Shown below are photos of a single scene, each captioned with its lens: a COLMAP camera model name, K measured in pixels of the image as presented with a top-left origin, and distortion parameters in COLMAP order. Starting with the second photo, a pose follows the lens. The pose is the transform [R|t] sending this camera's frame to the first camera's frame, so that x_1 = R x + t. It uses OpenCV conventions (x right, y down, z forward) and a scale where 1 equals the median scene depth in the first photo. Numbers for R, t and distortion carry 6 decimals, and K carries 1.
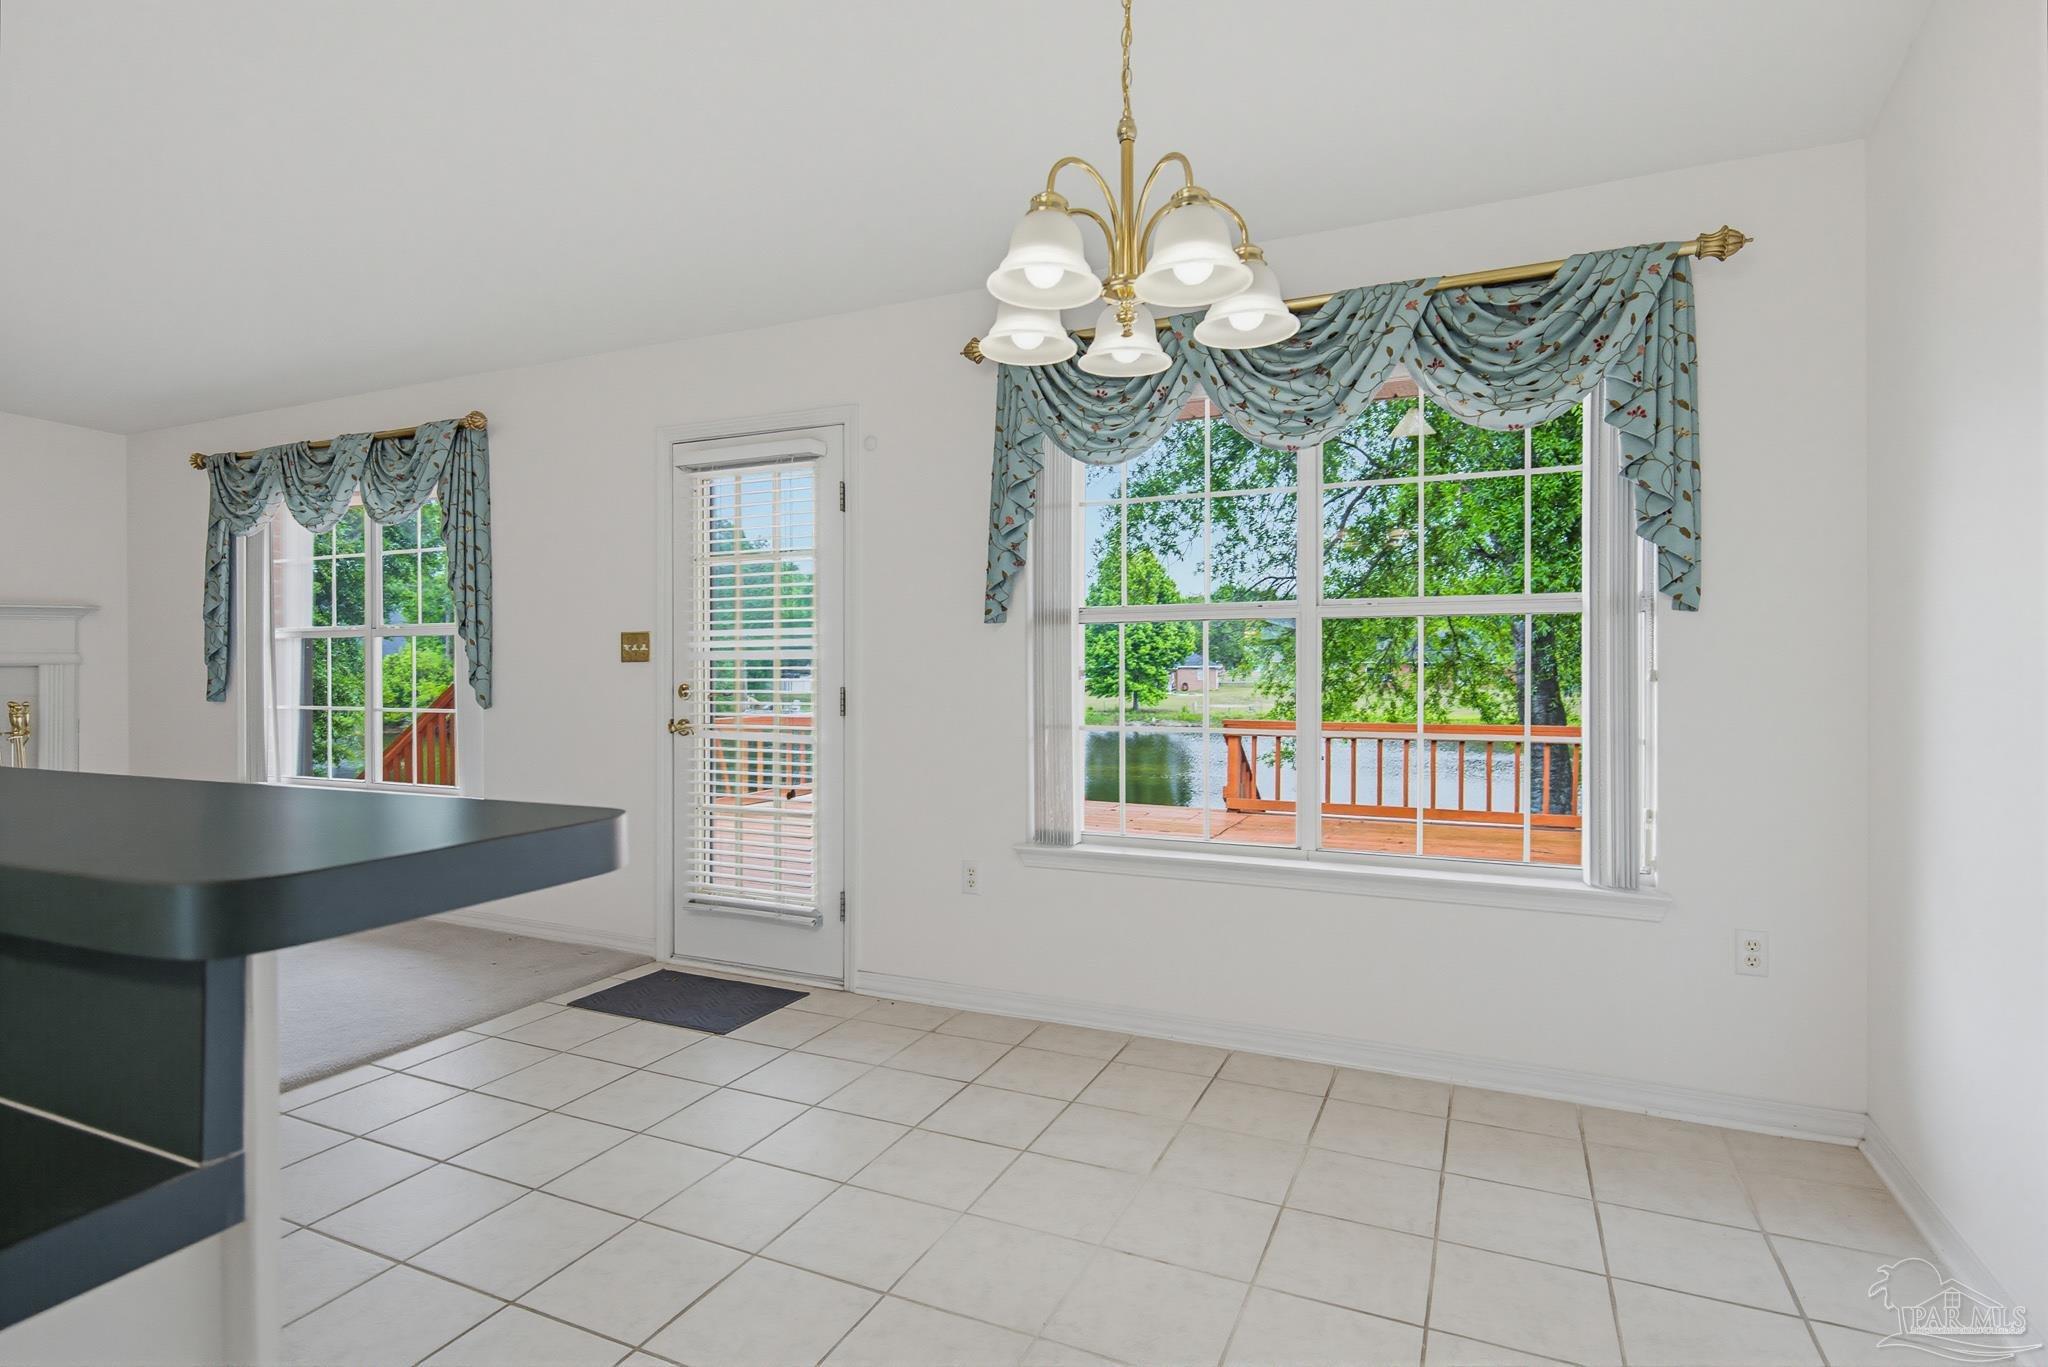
lens RADIAL K [[1038.8, 0, 1015.4], [0, 1038.8, 680.5], [0, 0, 1]] dist [0.002836, -0.000872]
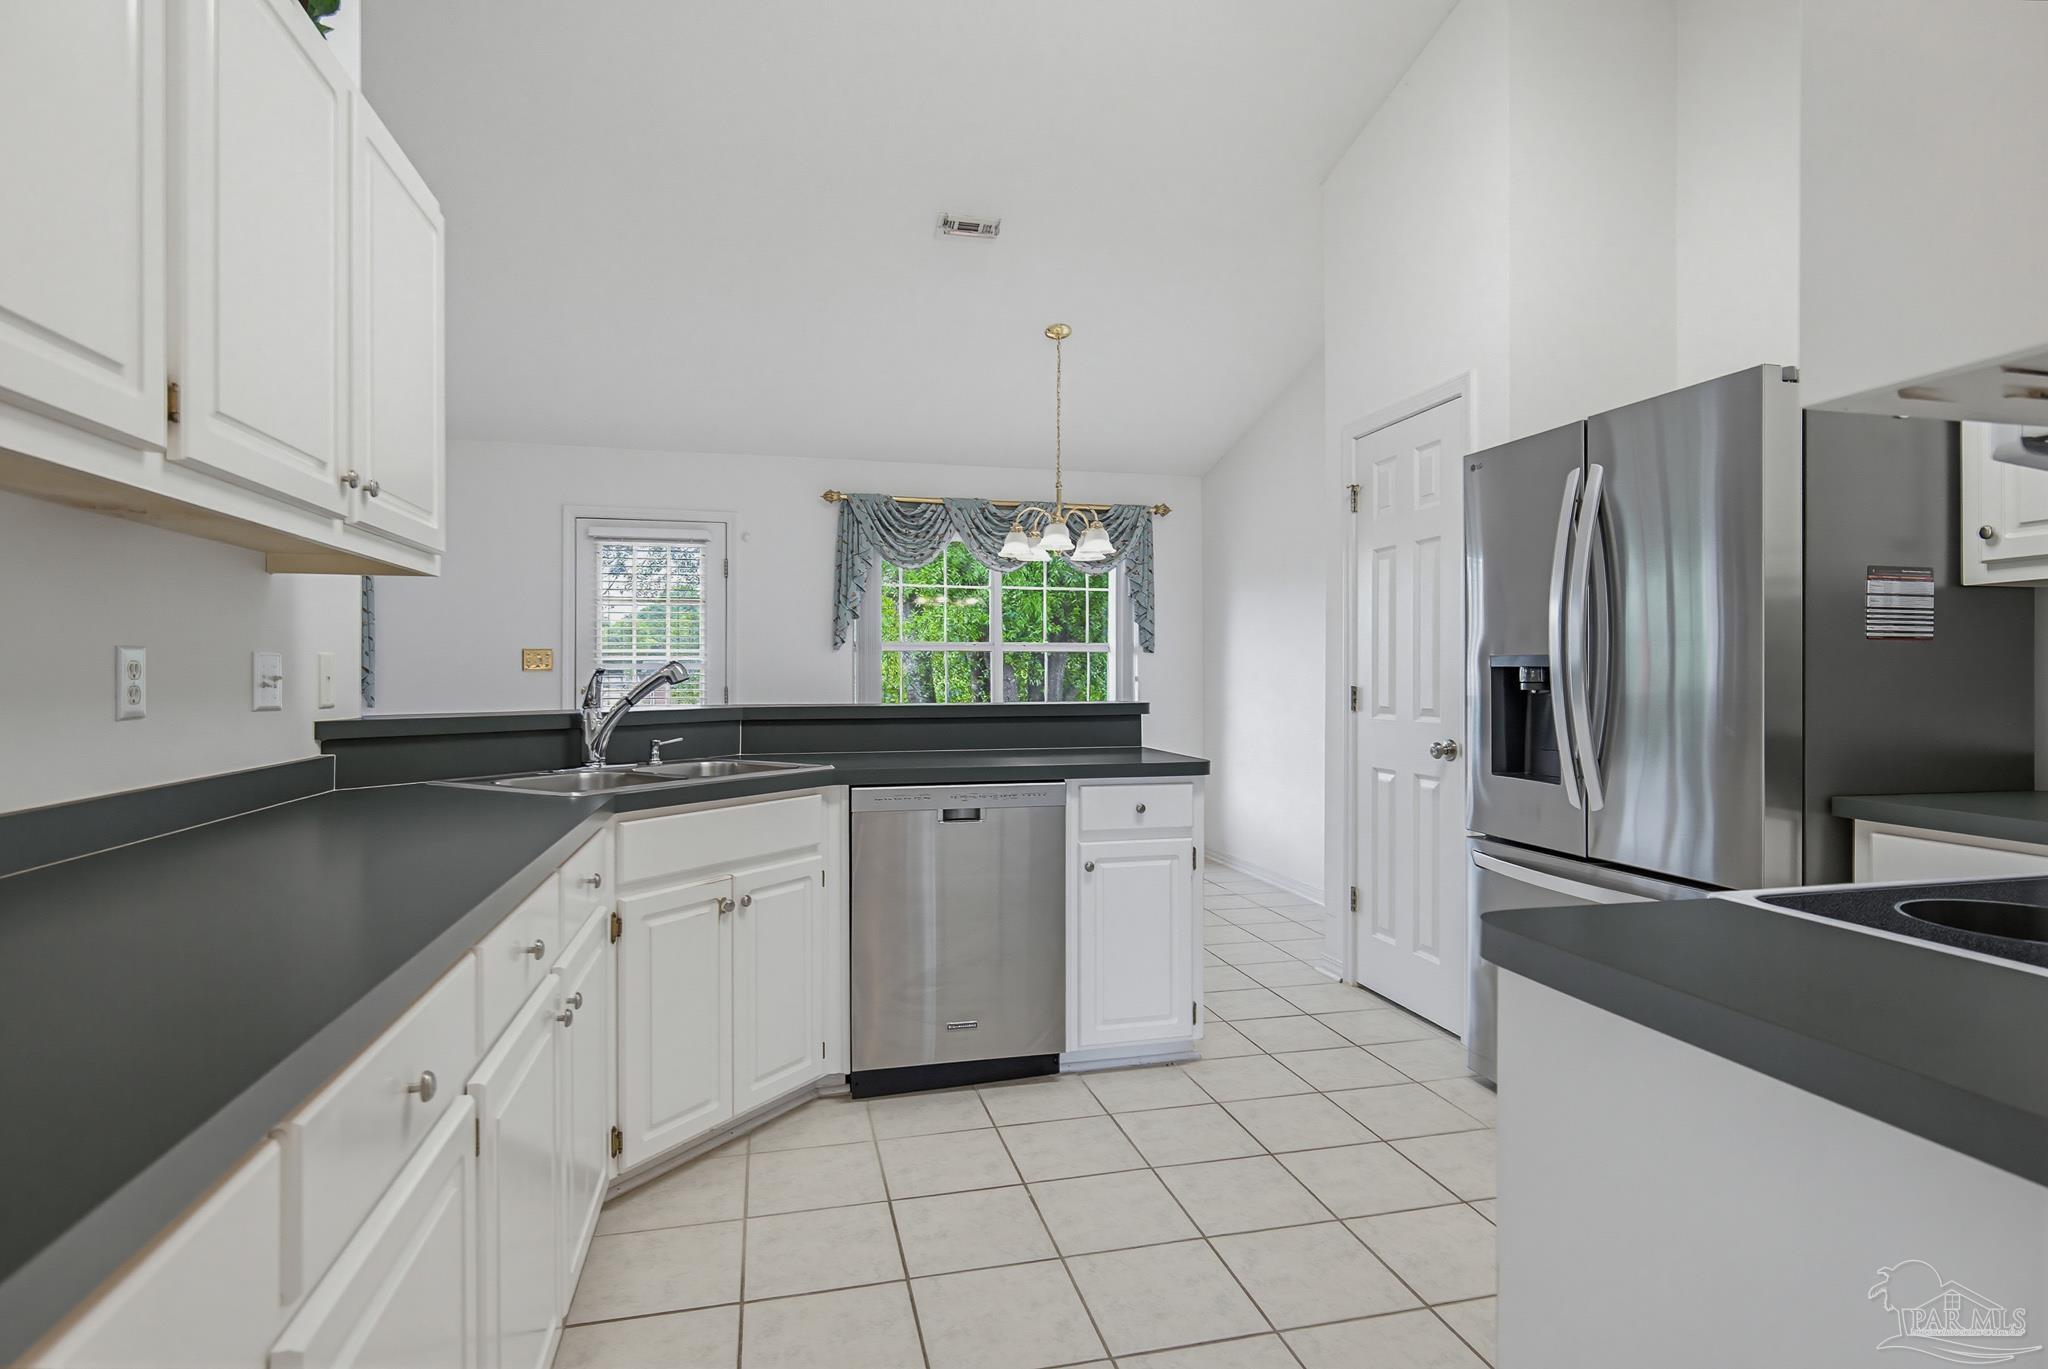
lens RADIAL K [[1038.8, 0, 1030.1], [0, 1038.8, 675.8], [0, 0, 1]] dist [0.002836, -0.000872]
pose [[0.782991, 0.002881, 0.622026, -0.672132], [0.007932, 0.999862, -0.014616, 0.013346], [-0.621982, 0.016378, 0.782860, -0.458419]]
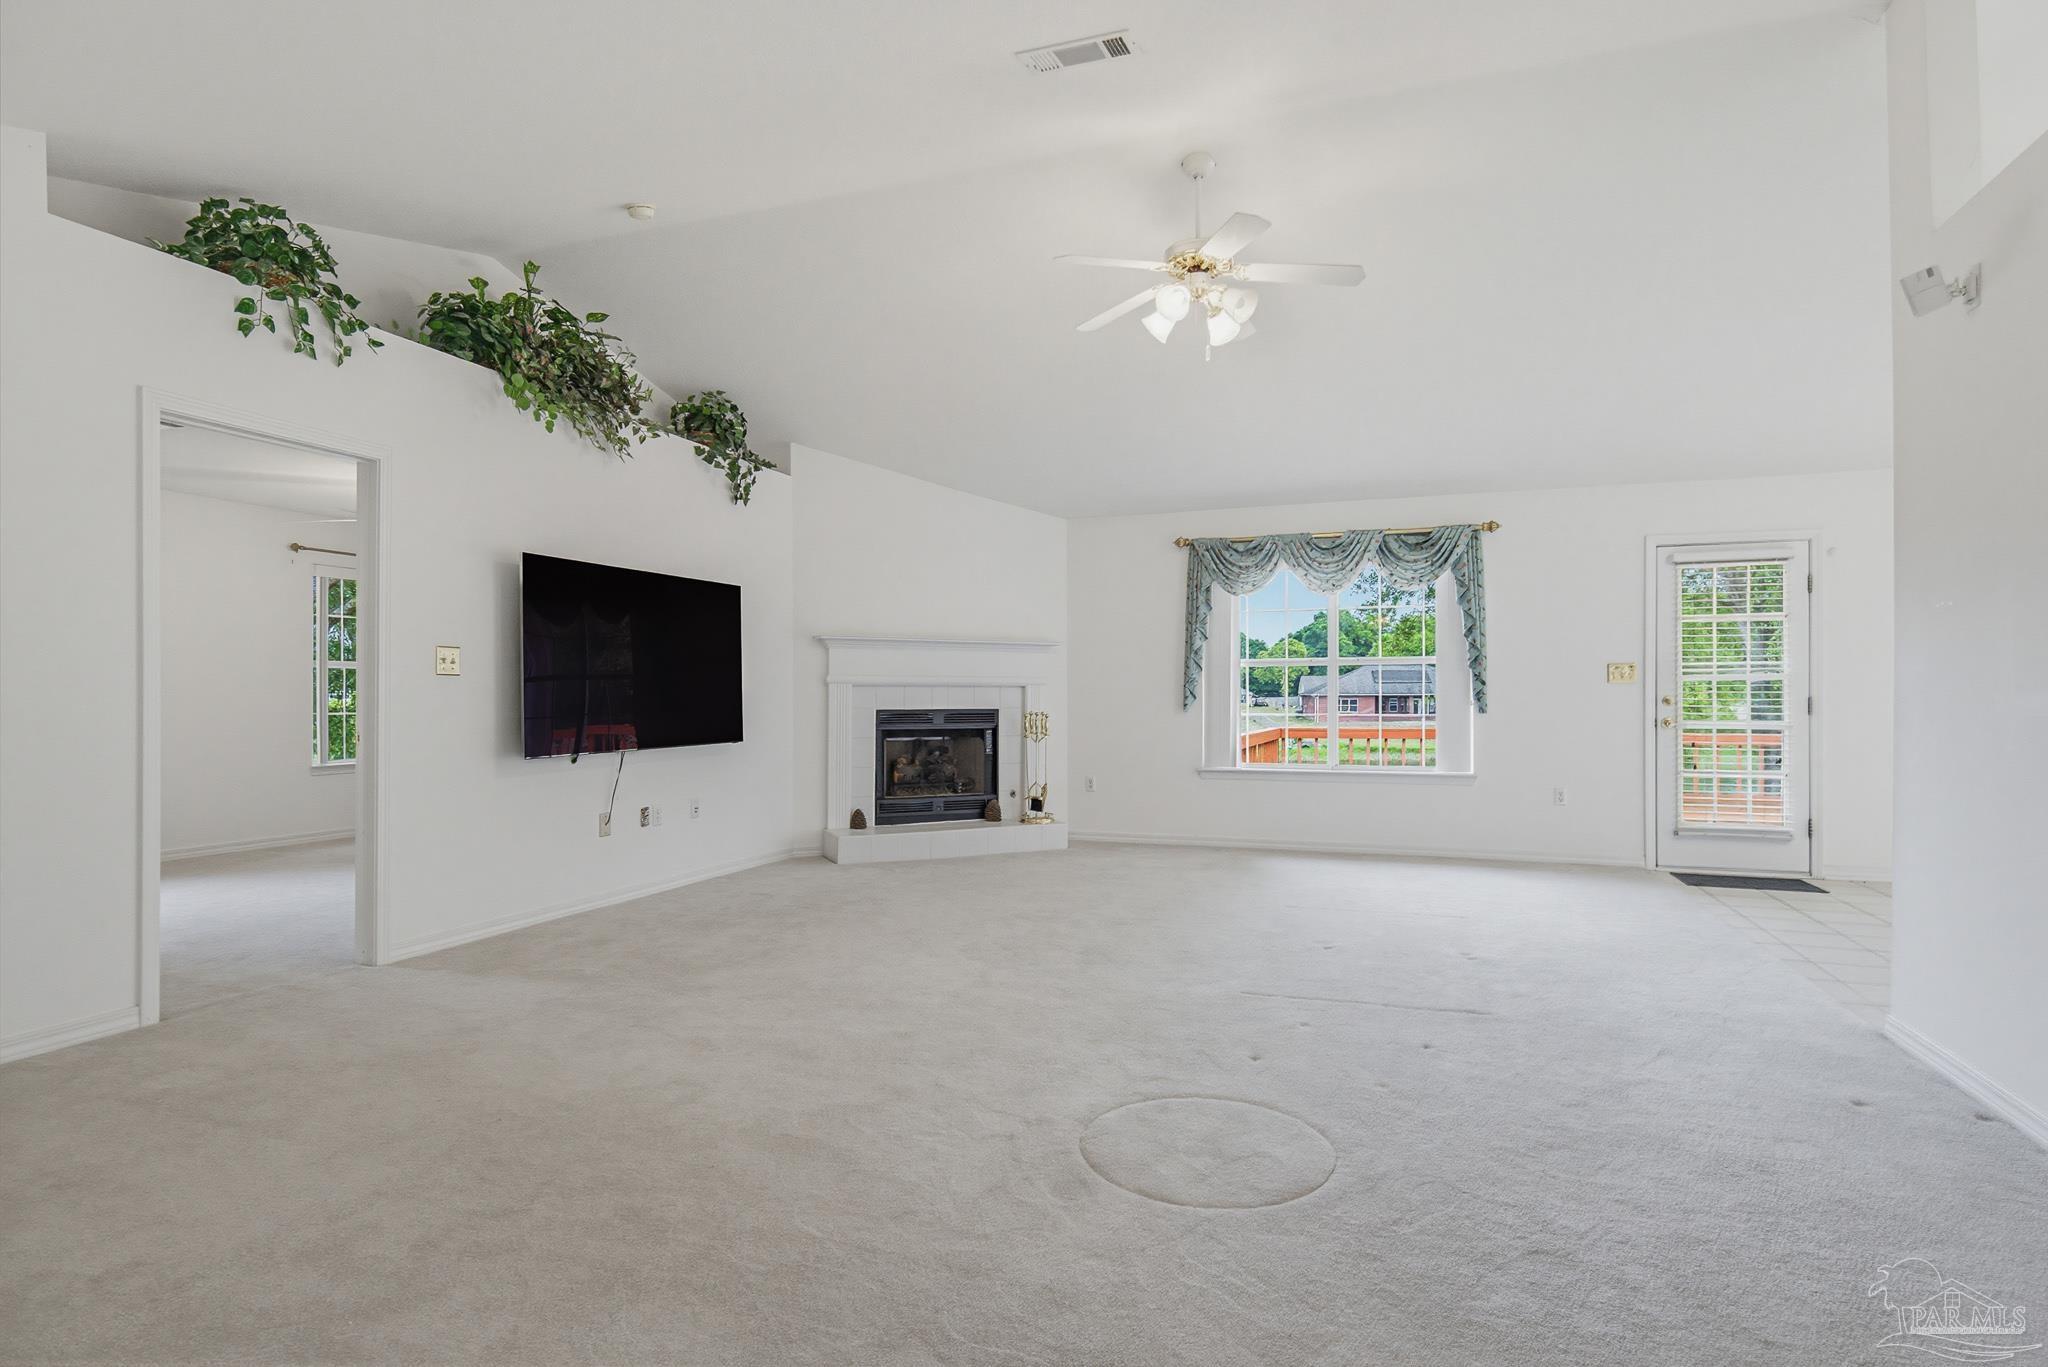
lens RADIAL K [[1038.8, 0, 1046.5], [0, 1038.8, 690.9], [0, 0, 1]] dist [0.002836, -0.000872]
pose [[0.996206, 0.000547, 0.087025, -1.305020], [0.001115, 0.999818, -0.019049, 0.023579], [-0.087020, 0.019074, 0.996024, -0.476758]]
